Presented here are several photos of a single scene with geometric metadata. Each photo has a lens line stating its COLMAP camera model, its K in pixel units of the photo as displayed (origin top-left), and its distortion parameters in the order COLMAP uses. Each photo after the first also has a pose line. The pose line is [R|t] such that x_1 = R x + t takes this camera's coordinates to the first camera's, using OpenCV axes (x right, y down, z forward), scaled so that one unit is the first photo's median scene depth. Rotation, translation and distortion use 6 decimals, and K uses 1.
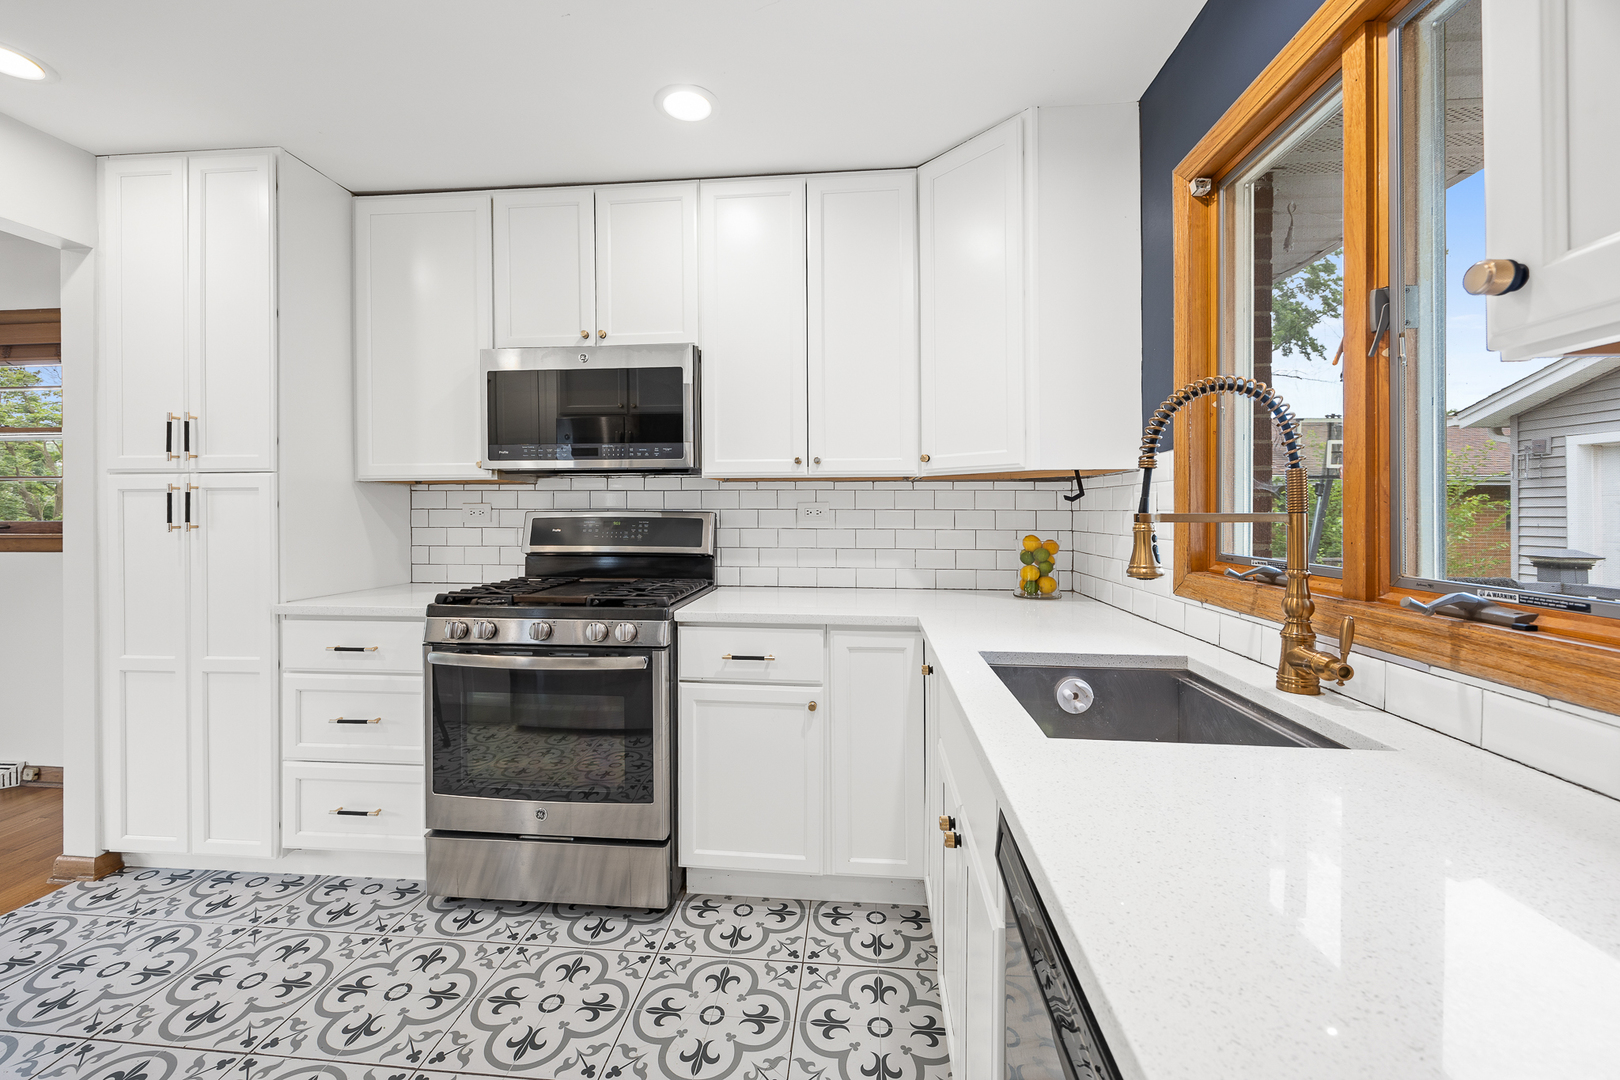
lens RADIAL K [[628.9, 0, 812.5], [0, 628.9, 513.4], [0, 0, 1]] dist [-0.002734, -0.000320]
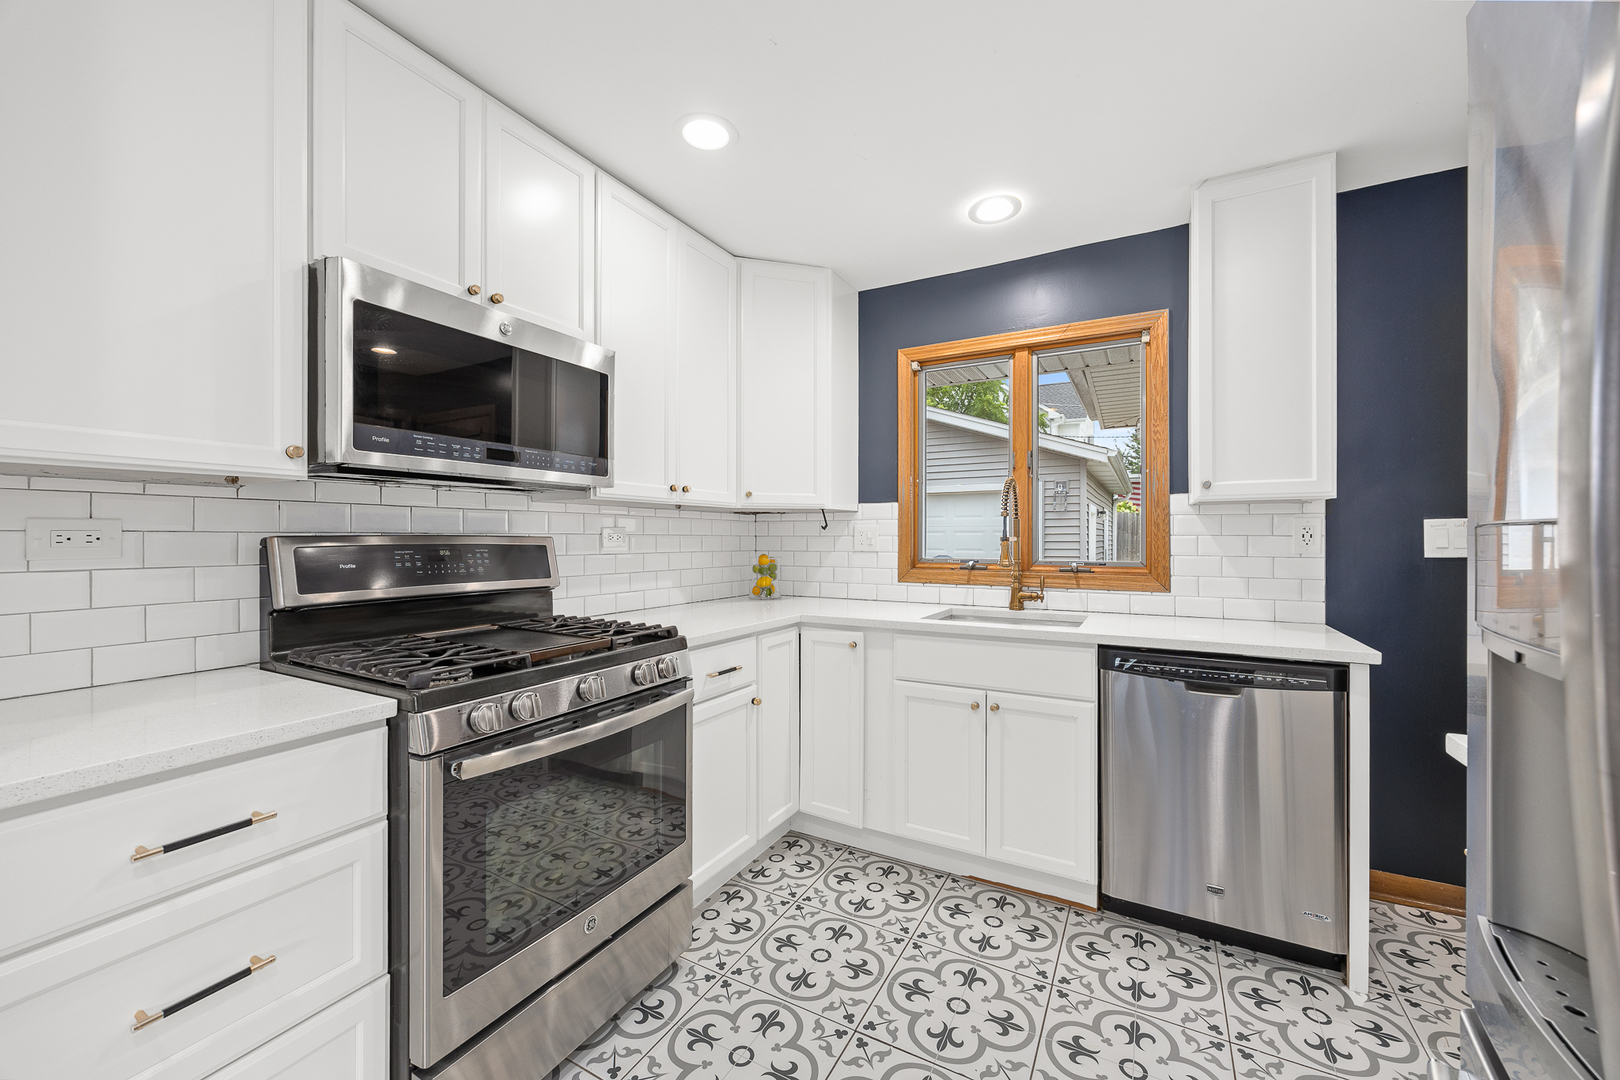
lens RADIAL K [[632.3, 0, 801.6], [0, 632.3, 538.3], [0, 0, 1]] dist [-0.001393, -0.000224]
pose [[0.403325, -0.001189, 0.915056, -1.029126], [0.002702, 0.999996, 0.000109, 0.000653], [-0.915053, 0.002429, 0.403326, 0.435987]]
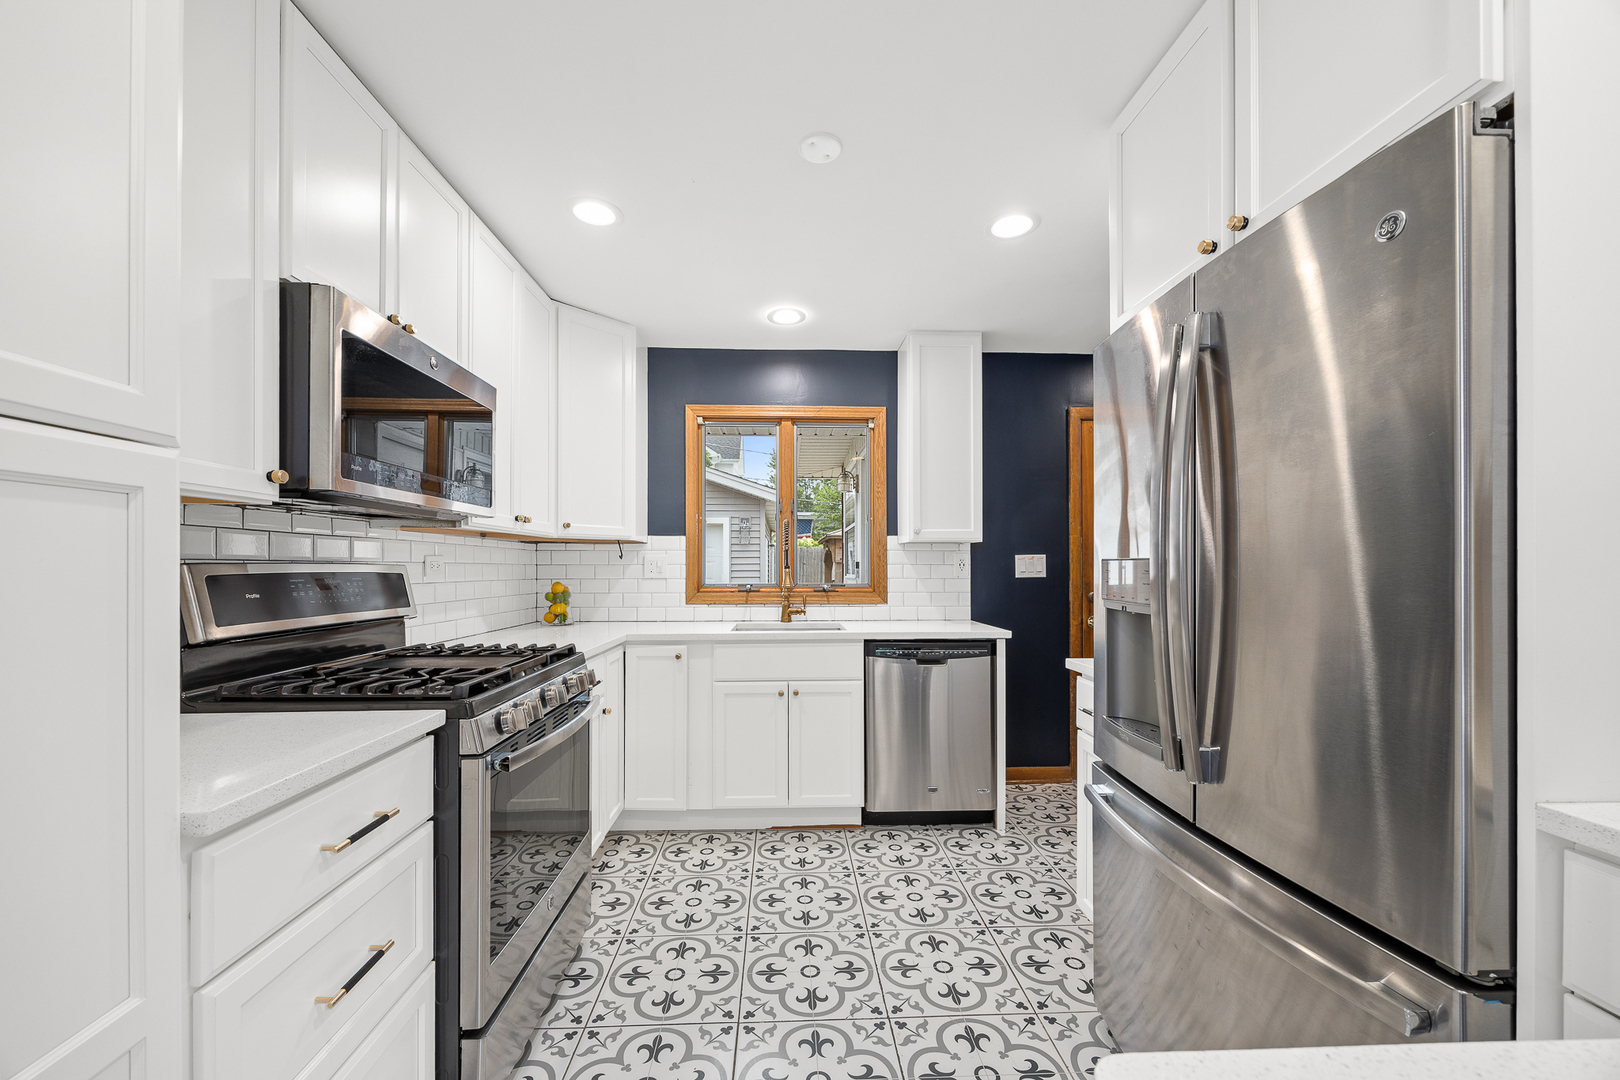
lens RADIAL K [[639.2, 0, 810.9], [0, 639.2, 565.4], [0, 0, 1]] dist [-0.001629, -0.000040]
pose [[-0.141556, 0.002753, 0.989926, -1.367986], [0.003848, 0.999990, -0.002230, 0.003092], [-0.989923, 0.003493, -0.141565, 0.749654]]
